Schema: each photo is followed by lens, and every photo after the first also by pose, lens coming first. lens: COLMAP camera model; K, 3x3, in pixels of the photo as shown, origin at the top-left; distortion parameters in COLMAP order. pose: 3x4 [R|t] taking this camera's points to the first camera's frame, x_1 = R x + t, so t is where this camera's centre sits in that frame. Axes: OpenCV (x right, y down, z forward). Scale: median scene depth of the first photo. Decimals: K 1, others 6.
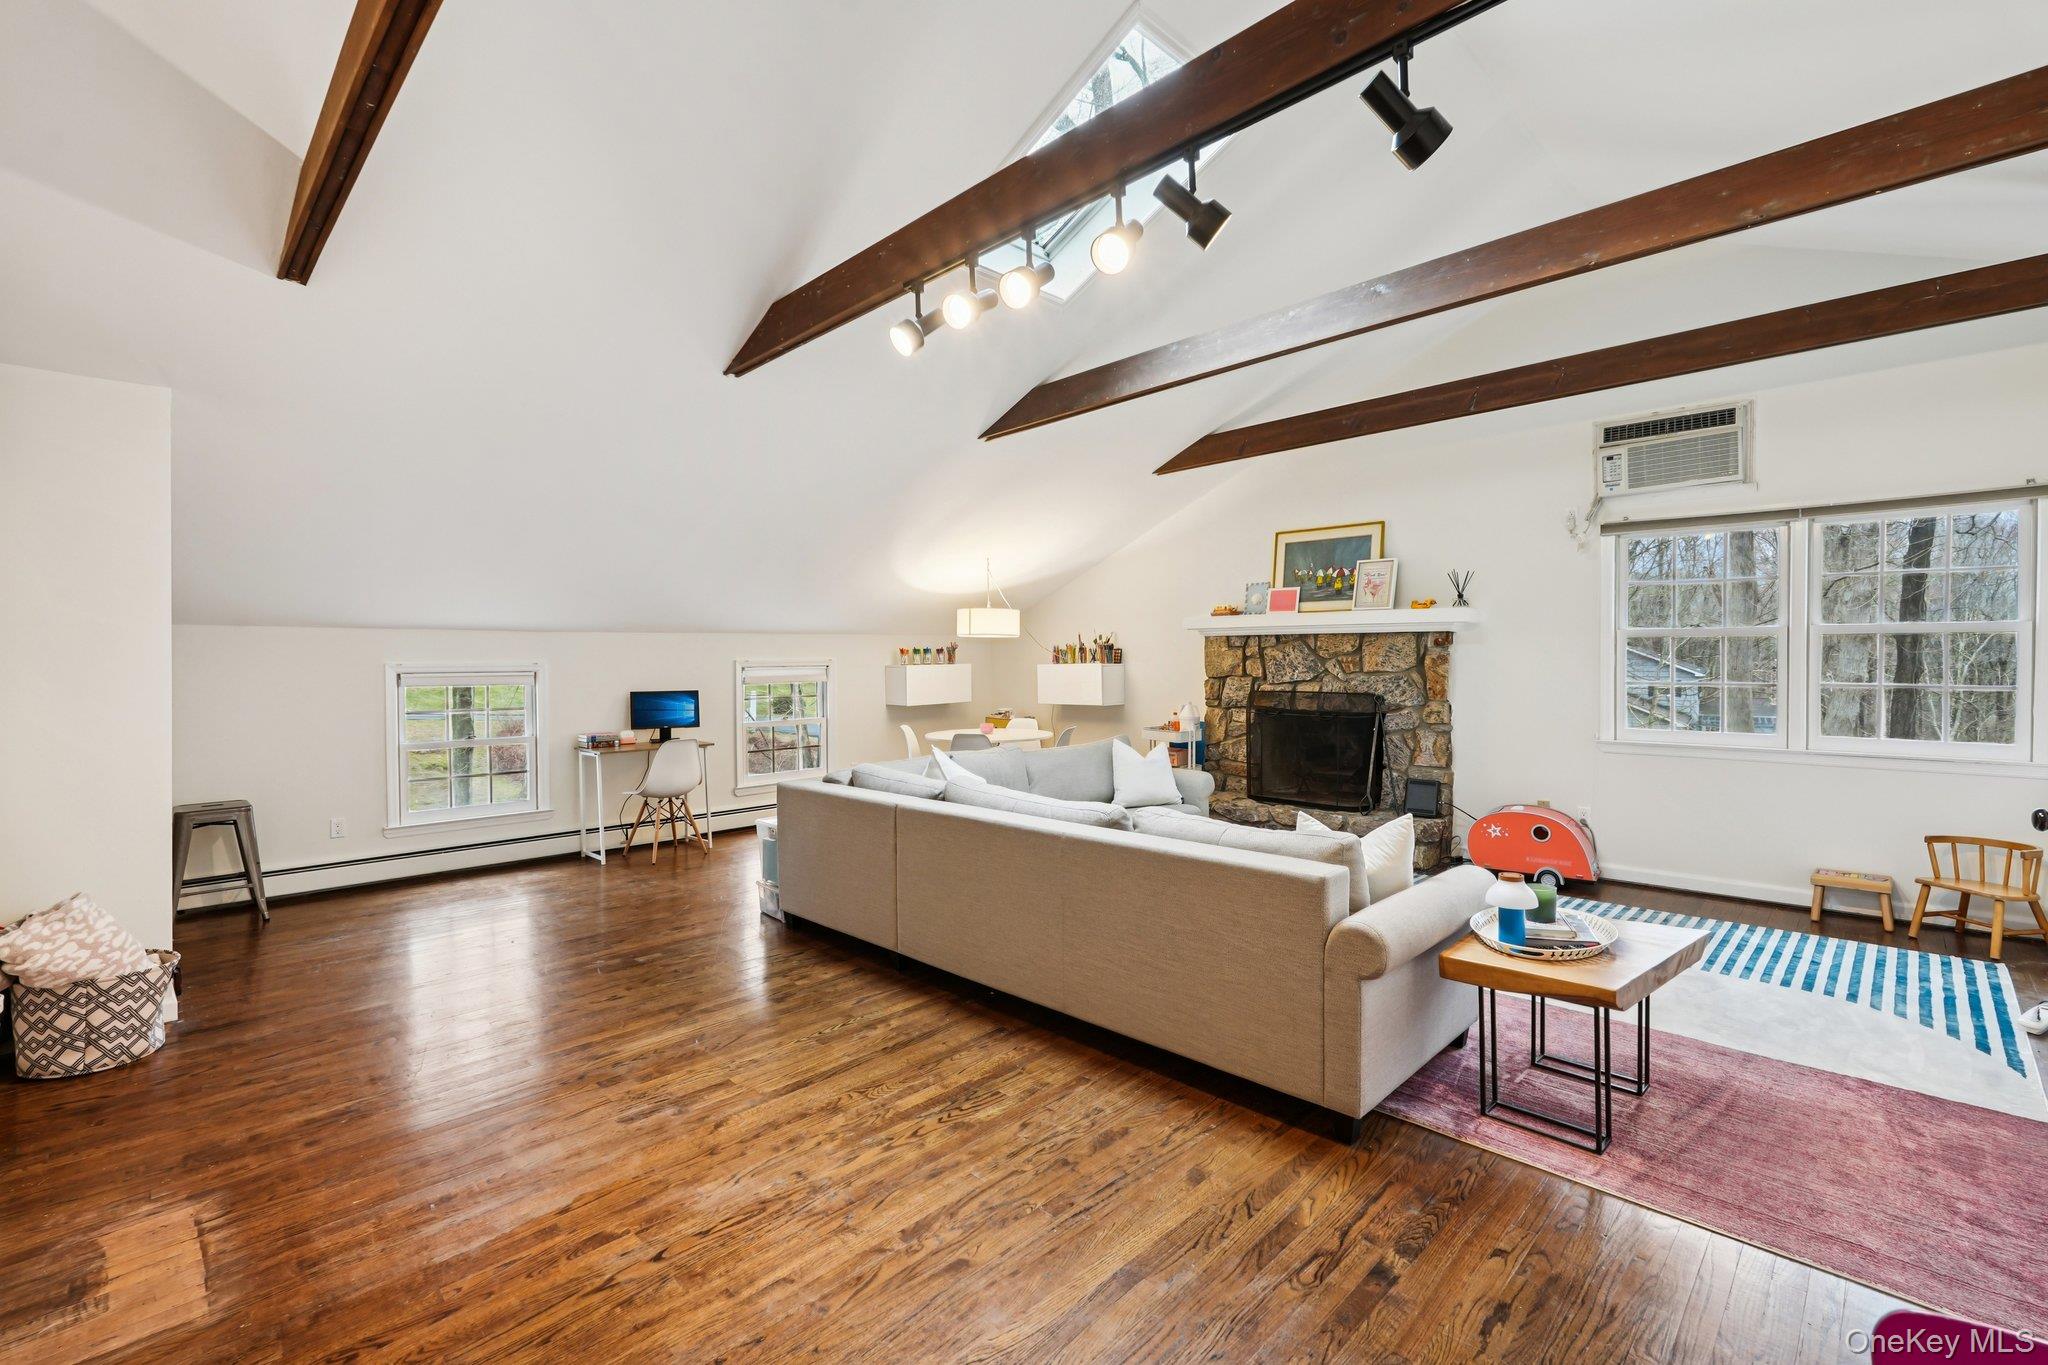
lens RADIAL K [[903.3, 0, 1024.8], [0, 903.3, 673.4], [0, 0, 1]] dist [-0.009969, 0.004118]
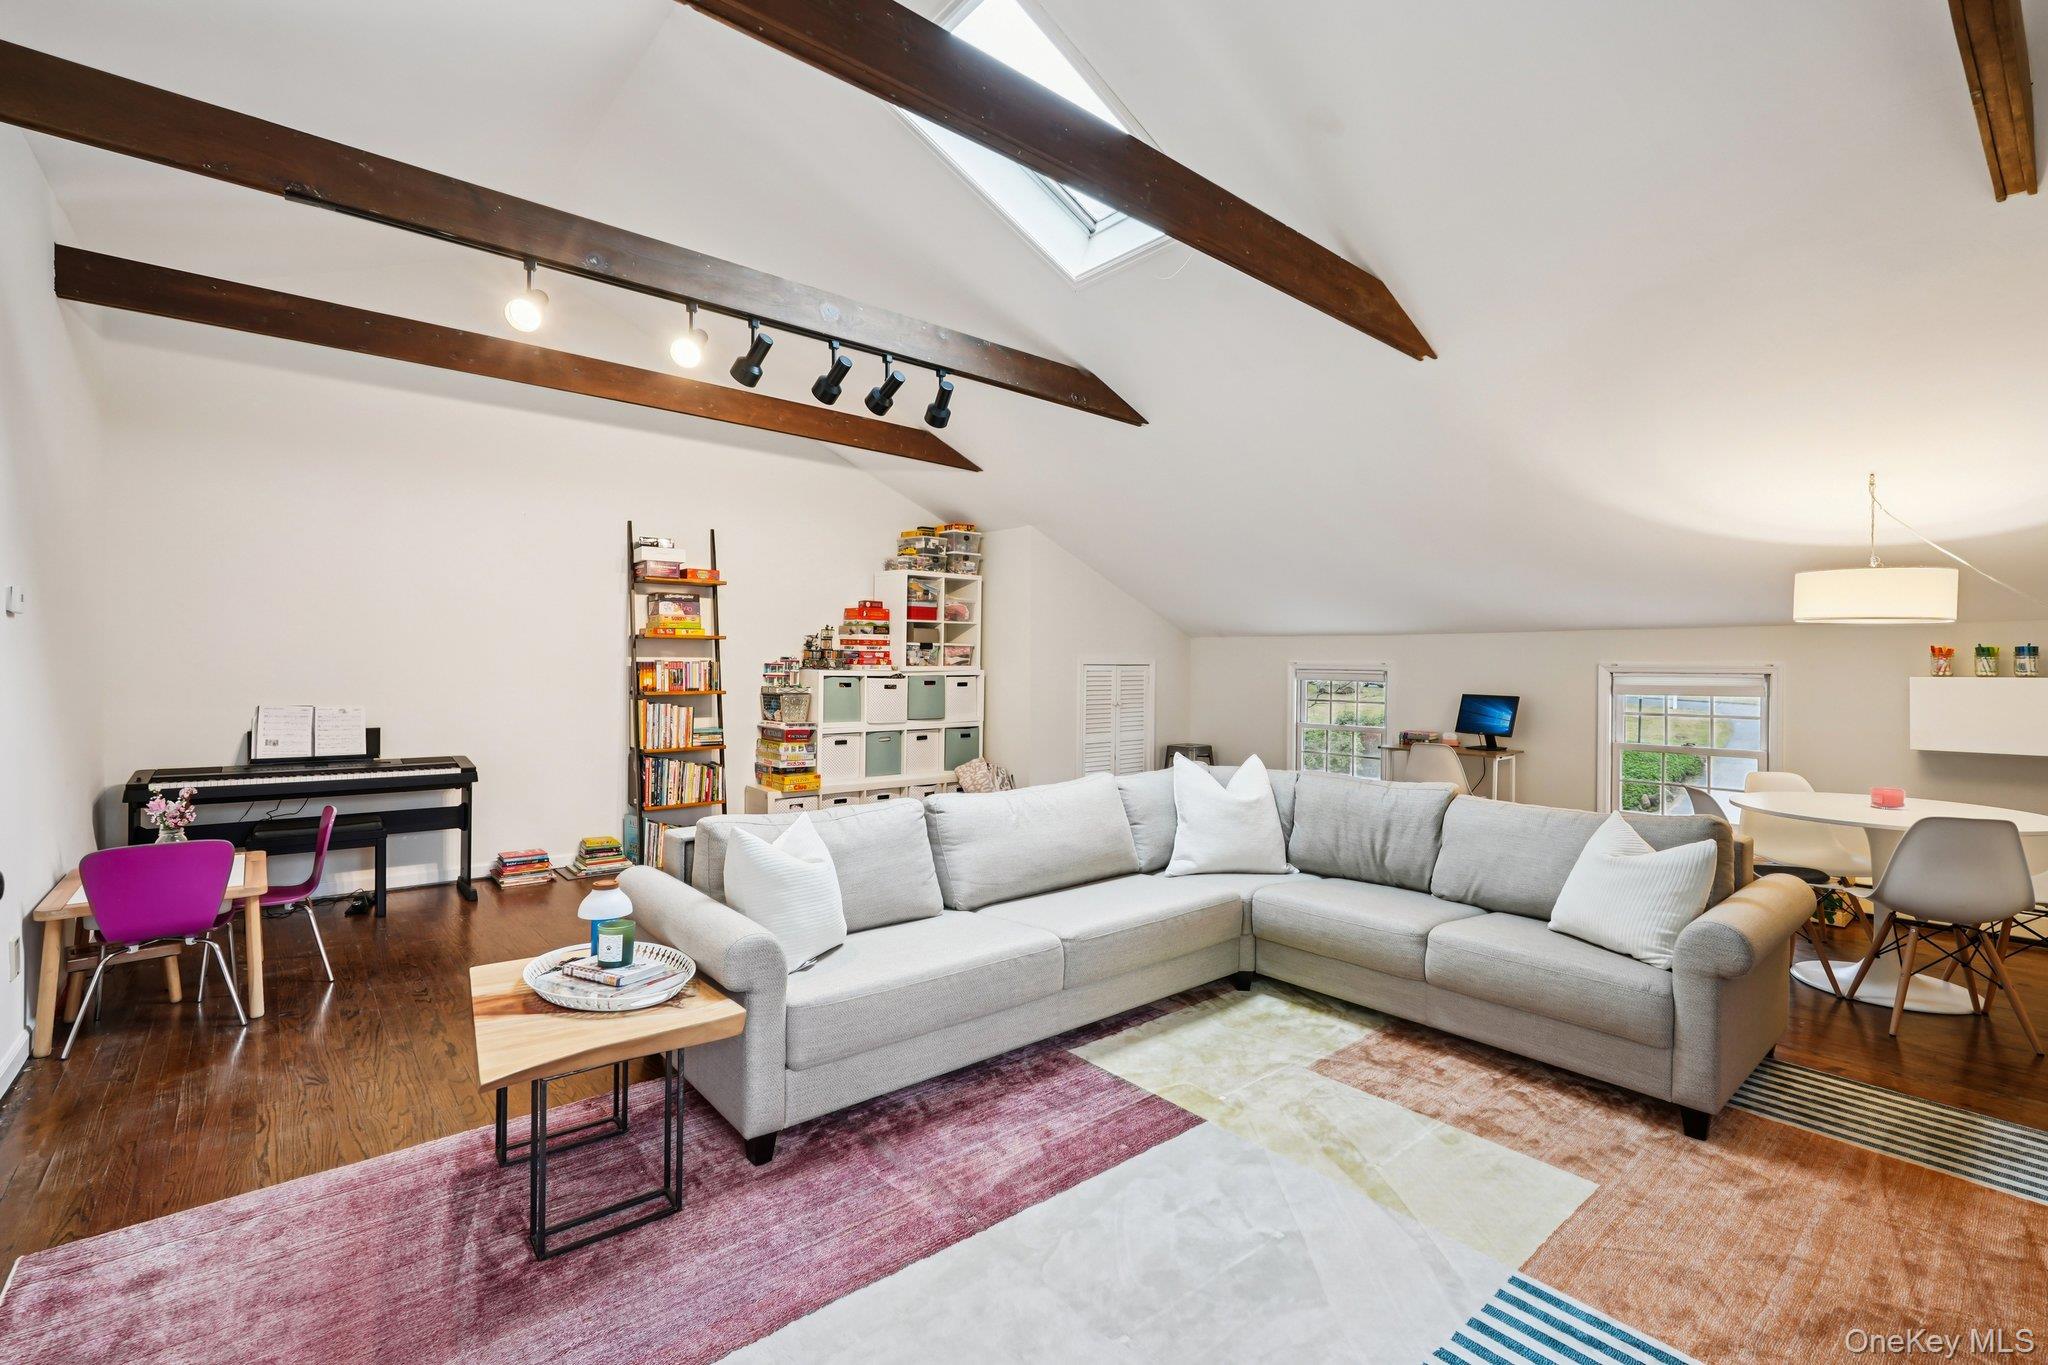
lens RADIAL K [[903.3, 0, 1023.6], [0, 903.3, 671.1], [0, 0, 1]] dist [-0.009969, 0.004118]
pose [[-0.086804, 0.014408, -0.996121, 0.562752], [-0.025879, 0.999525, 0.016713, -0.008798], [0.995889, 0.027230, -0.086390, 0.597900]]
